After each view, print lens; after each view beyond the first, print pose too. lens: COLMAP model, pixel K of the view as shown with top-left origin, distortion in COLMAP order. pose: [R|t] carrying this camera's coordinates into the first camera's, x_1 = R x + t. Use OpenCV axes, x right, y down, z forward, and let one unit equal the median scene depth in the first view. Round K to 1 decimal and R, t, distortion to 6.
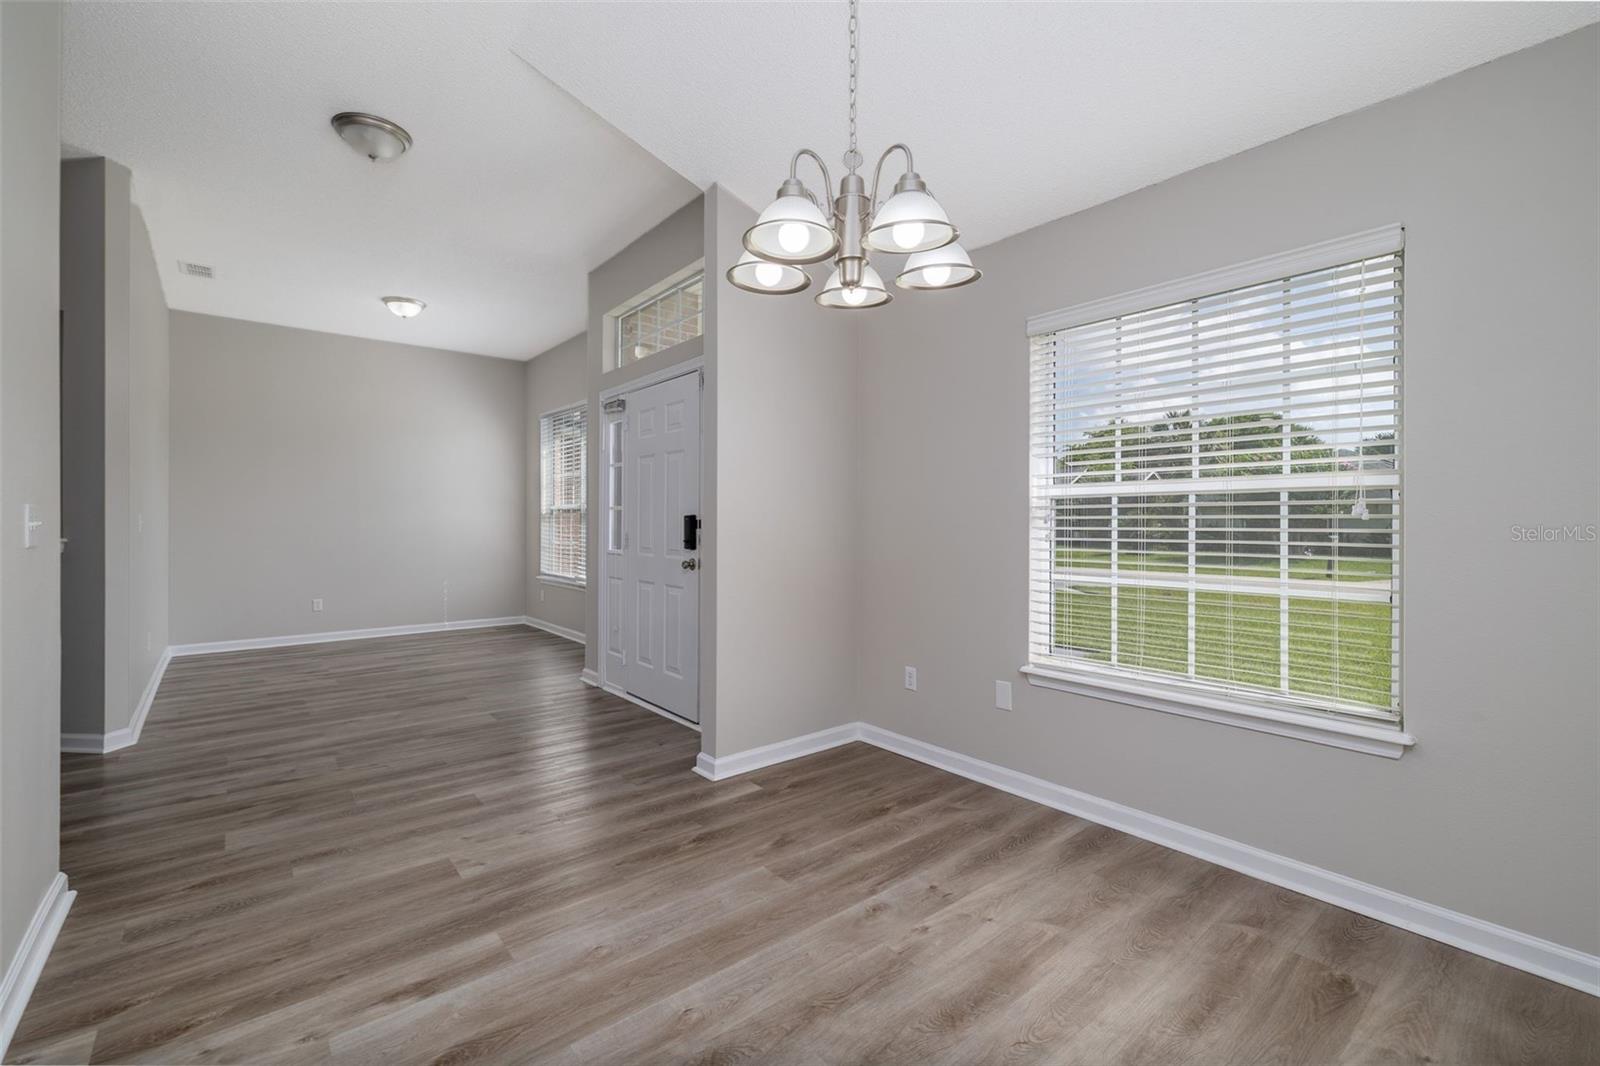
lens RADIAL K [[657.5, 0, 800.0], [0, 657.5, 533.0], [0, 0, 1]] dist [-0.004293, -0.000346]
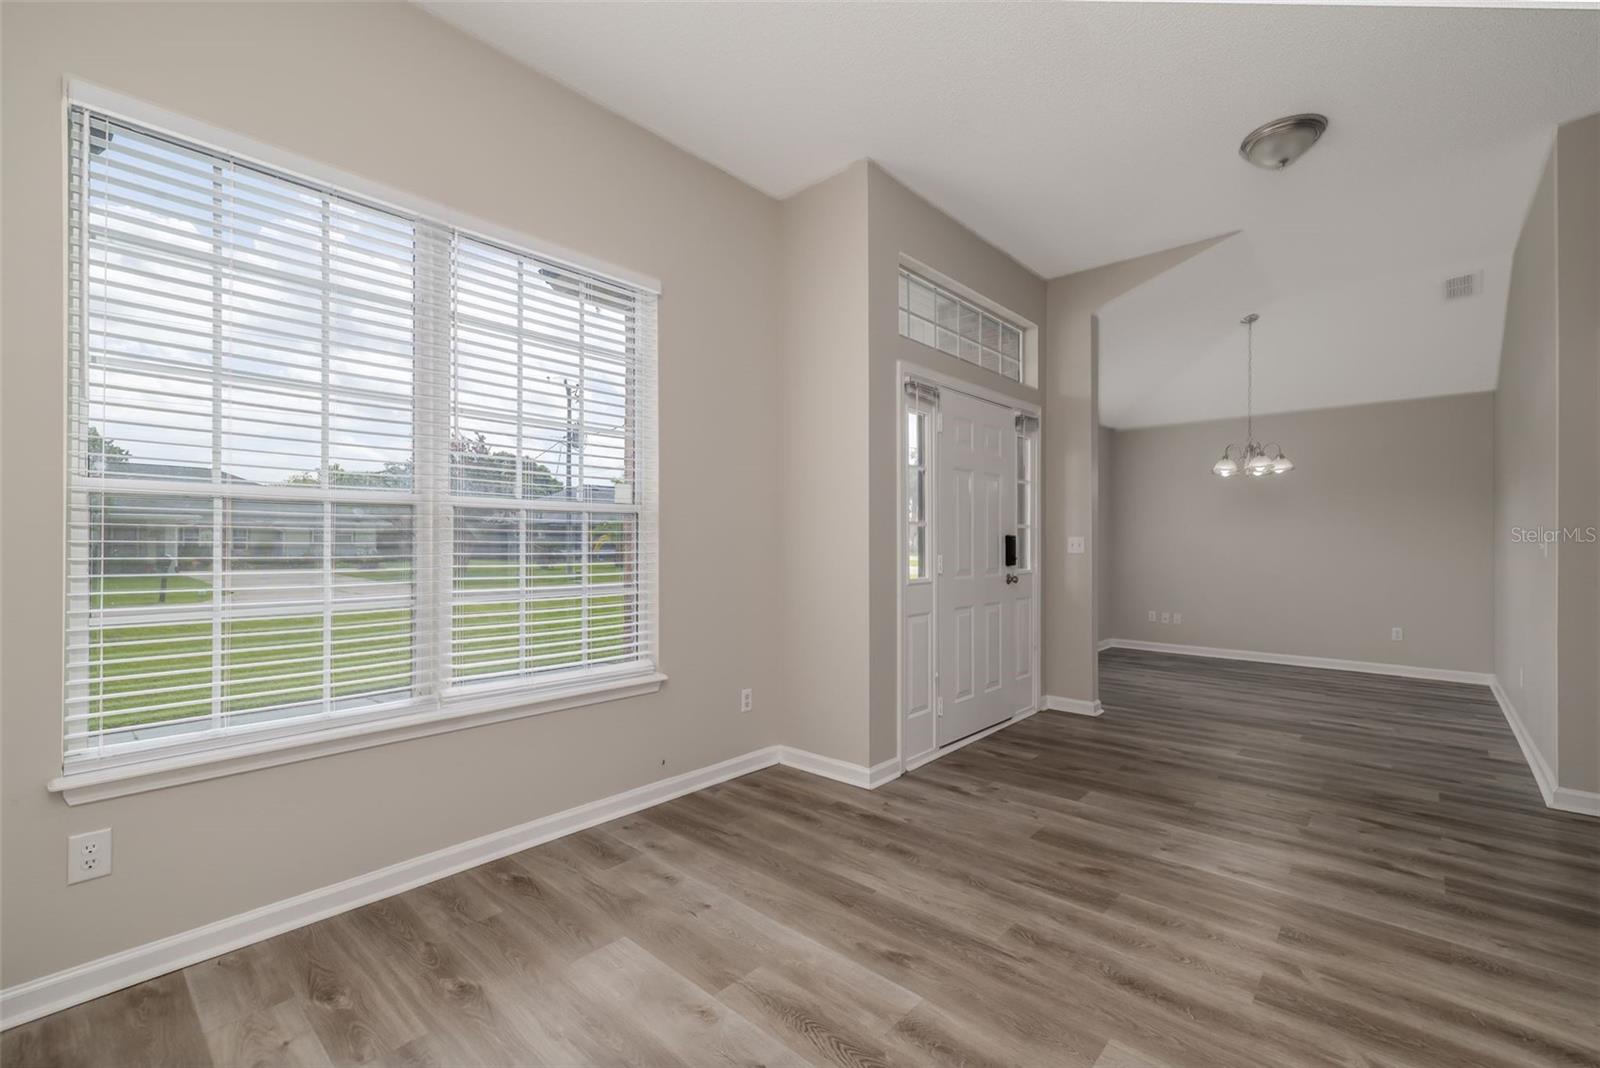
lens RADIAL K [[683.7, 0, 800.0], [0, 683.7, 534.0], [0, 0, 1]] dist [0.001991, 0.000069]
pose [[-0.118311, 0.007151, 0.992951, -1.425459], [0.011983, 0.999912, -0.005774, -0.030458], [-0.992904, 0.011216, -0.118386, 1.652311]]
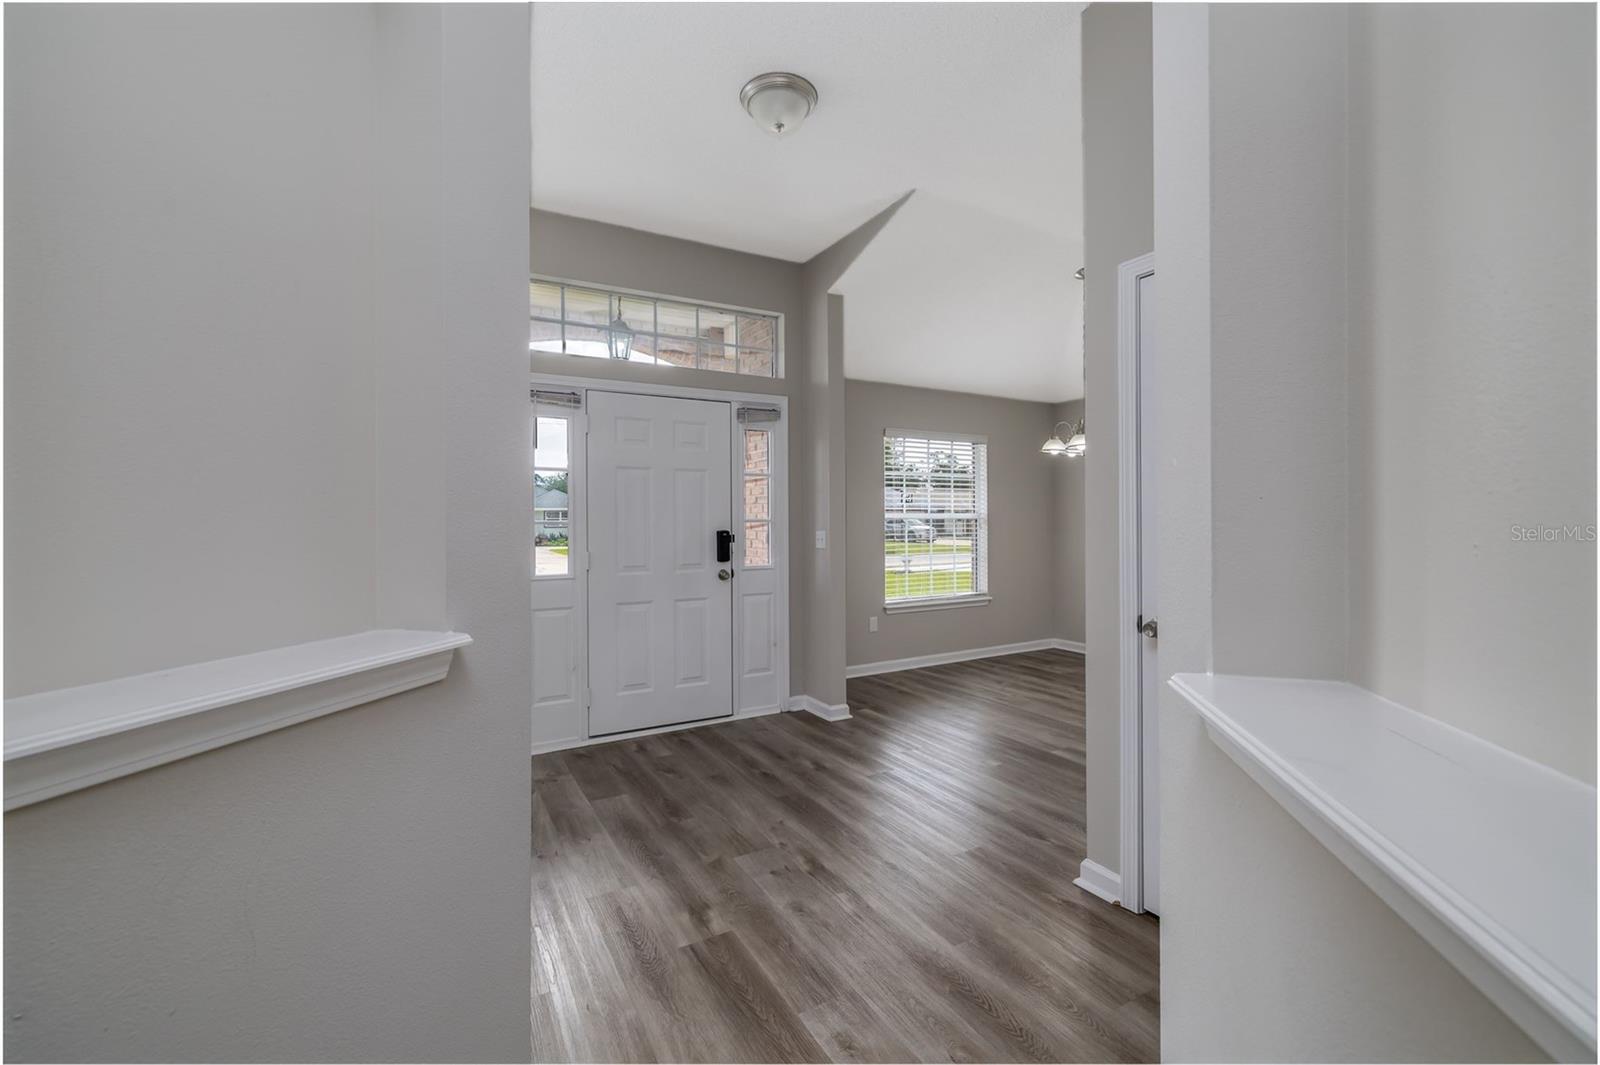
lens RADIAL K [[668.0, 0, 776.5], [0, 668.0, 515.2], [0, 0, 1]] dist [0.000445, 0.000013]
pose [[0.213957, 0.003113, 0.976838, -1.388197], [0.023737, 0.999683, -0.008385, -0.046867], [-0.976555, 0.024981, 0.213816, 0.735815]]
